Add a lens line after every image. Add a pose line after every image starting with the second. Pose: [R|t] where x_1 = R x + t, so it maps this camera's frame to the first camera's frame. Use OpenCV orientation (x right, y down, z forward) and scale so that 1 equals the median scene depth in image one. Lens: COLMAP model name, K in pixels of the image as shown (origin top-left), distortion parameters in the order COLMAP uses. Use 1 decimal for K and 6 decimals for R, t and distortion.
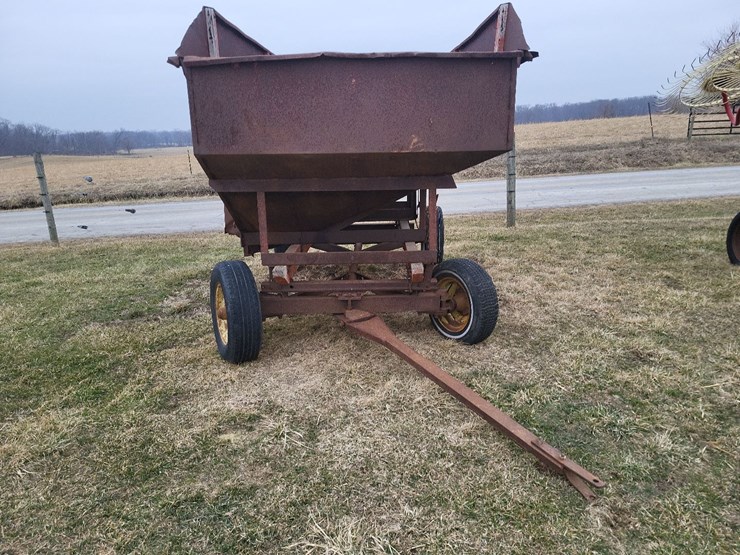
lens RADIAL K [[563.4, 0, 370.9], [0, 563.4, 277.9], [0, 0, 1]] dist [0.062167, -0.051263]
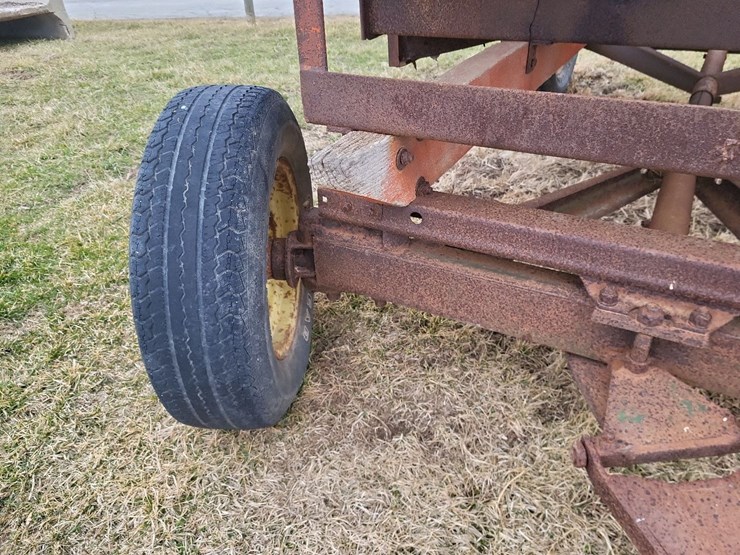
lens RADIAL K [[566.0, 0, 366.6], [0, 566.0, 281.1], [0, 0, 1]] dist [0.046356, -0.017755]
pose [[0.872432, 0.248496, -0.420846, -0.043952], [-0.095288, 0.931054, 0.352220, -0.047101], [0.479356, -0.267187, 0.835960, 0.766858]]
